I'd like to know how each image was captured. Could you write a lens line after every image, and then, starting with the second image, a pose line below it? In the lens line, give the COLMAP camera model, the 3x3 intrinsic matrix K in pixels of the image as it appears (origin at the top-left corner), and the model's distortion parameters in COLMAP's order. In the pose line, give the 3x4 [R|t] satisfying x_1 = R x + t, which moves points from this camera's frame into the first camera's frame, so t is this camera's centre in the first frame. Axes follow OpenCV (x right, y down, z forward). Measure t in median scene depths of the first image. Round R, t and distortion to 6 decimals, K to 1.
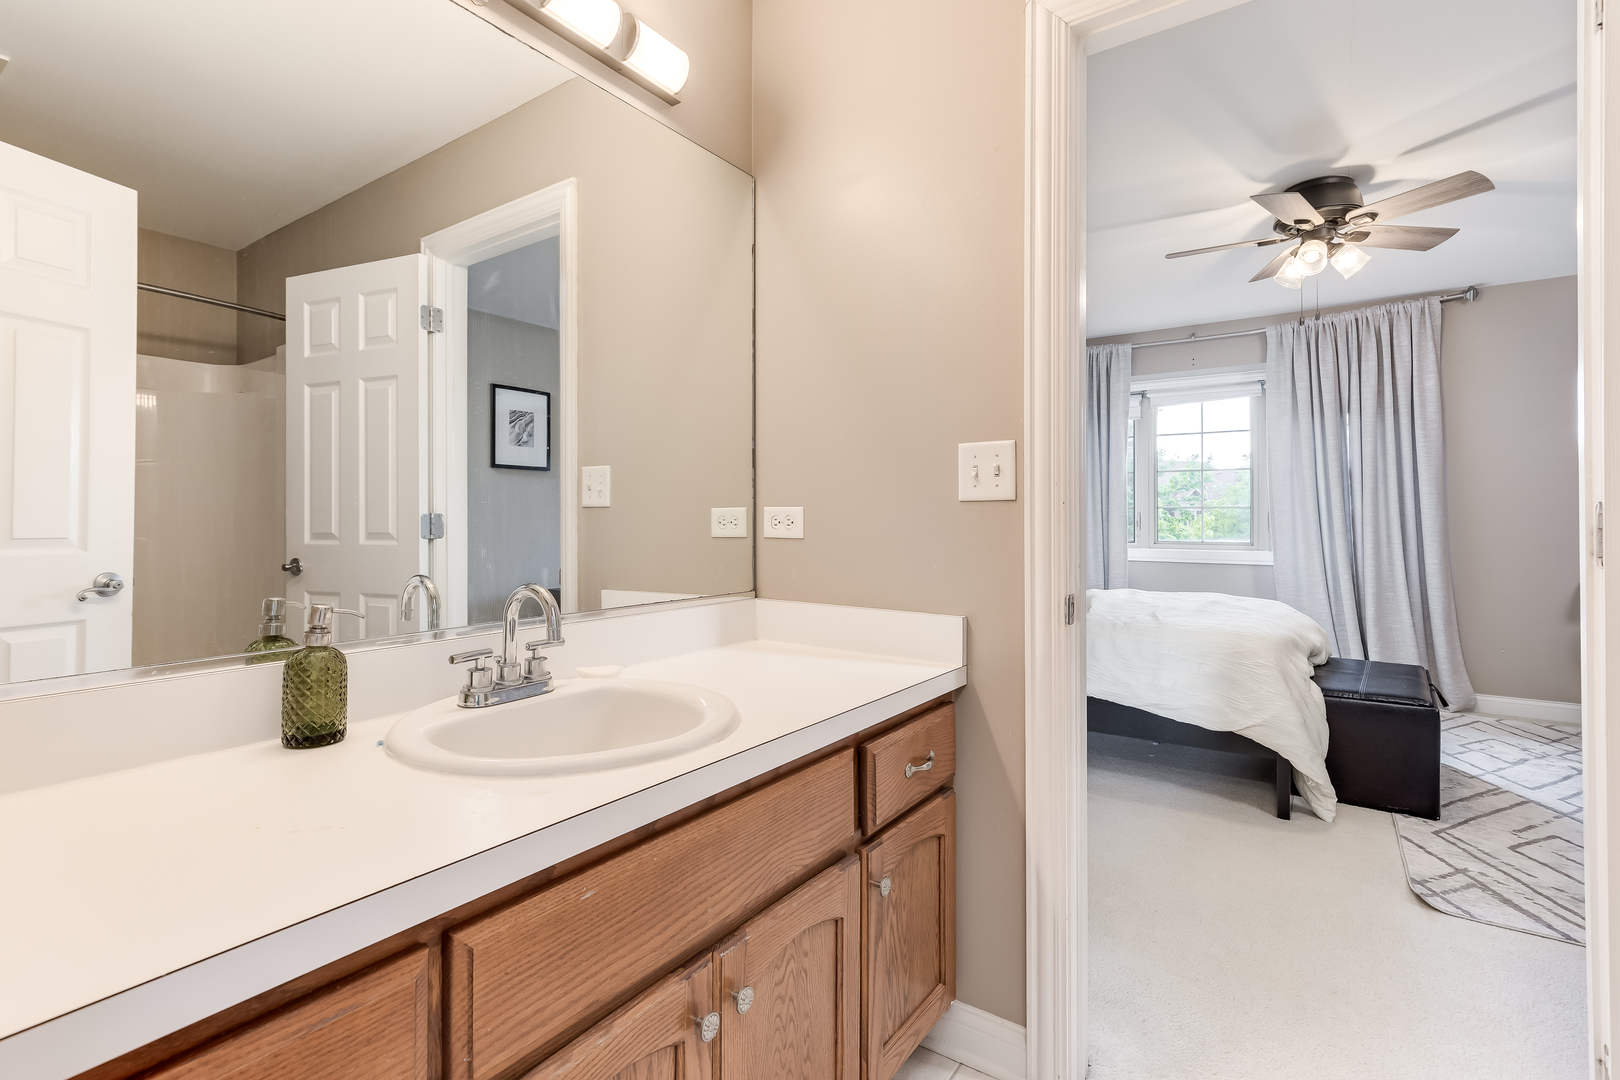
lens RADIAL K [[755.9, 0, 810.9], [0, 755.9, 521.8], [0, 0, 1]] dist [0.001049, 0.000199]
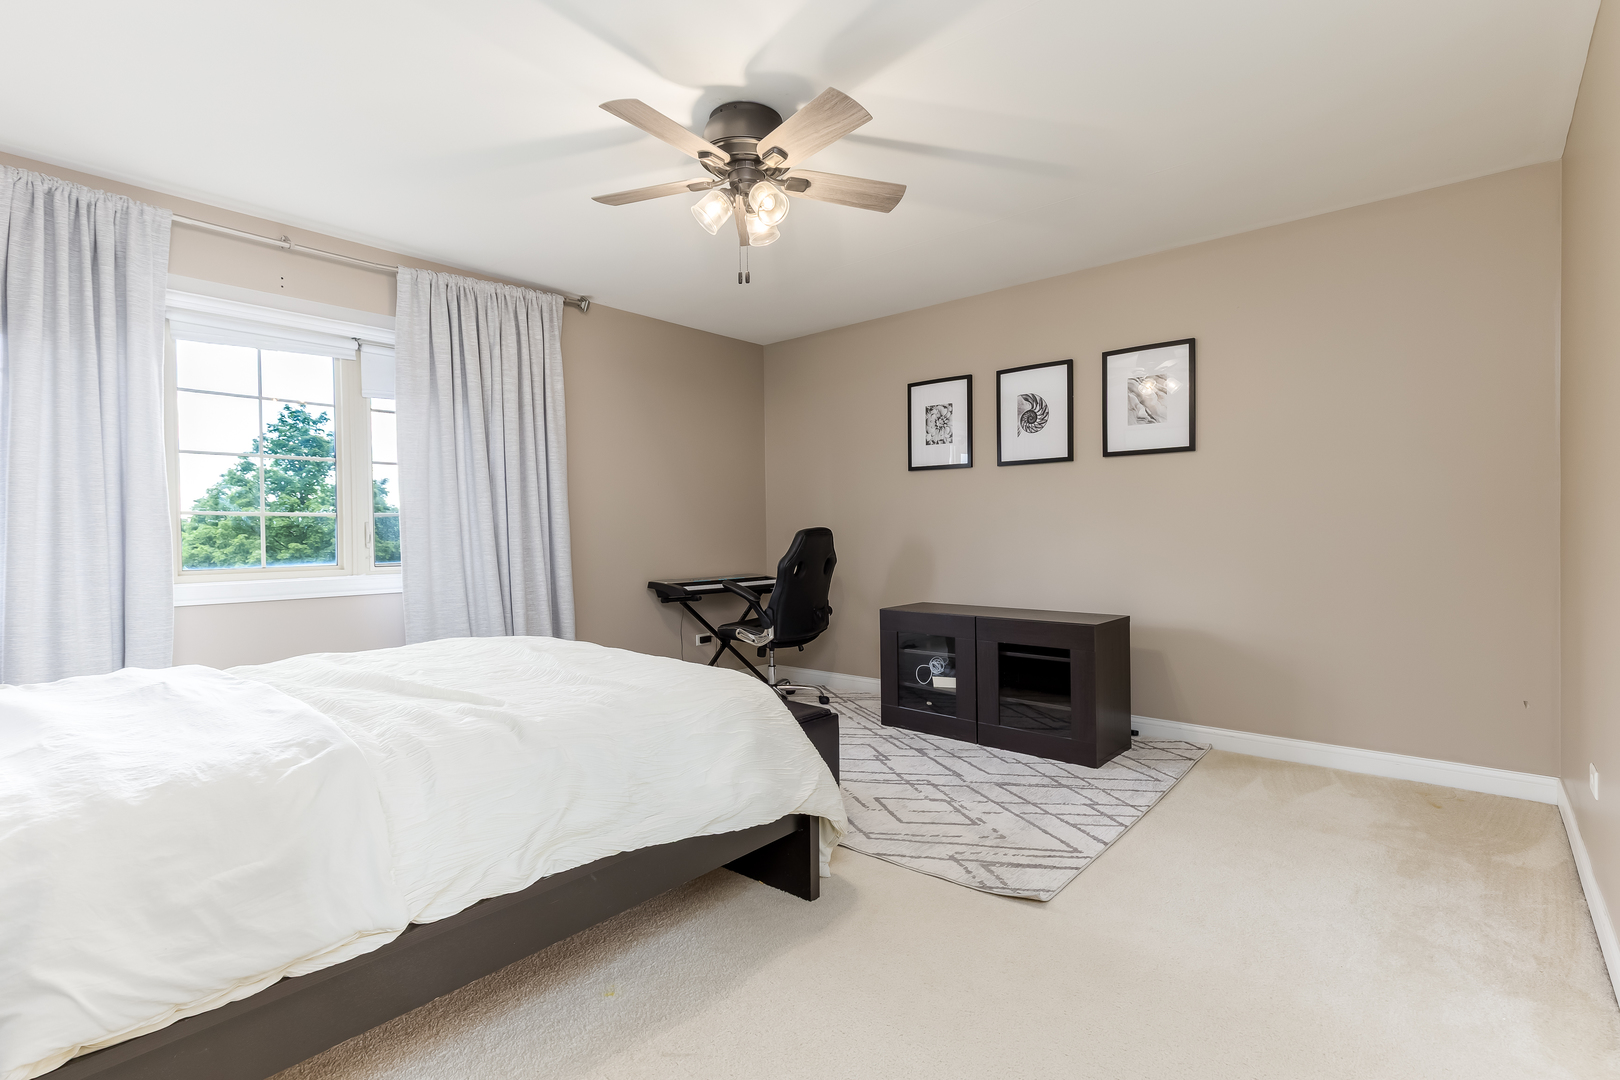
lens RADIAL K [[768.8, 0, 810.0], [0, 768.8, 540.0], [0, 0, 1]] dist [0.017686, 0.000174]
pose [[0.098940, -0.012141, 0.995019, -0.114335], [0.016245, 0.999812, 0.010584, 0.004719], [-0.994961, 0.015117, 0.099119, 0.592225]]
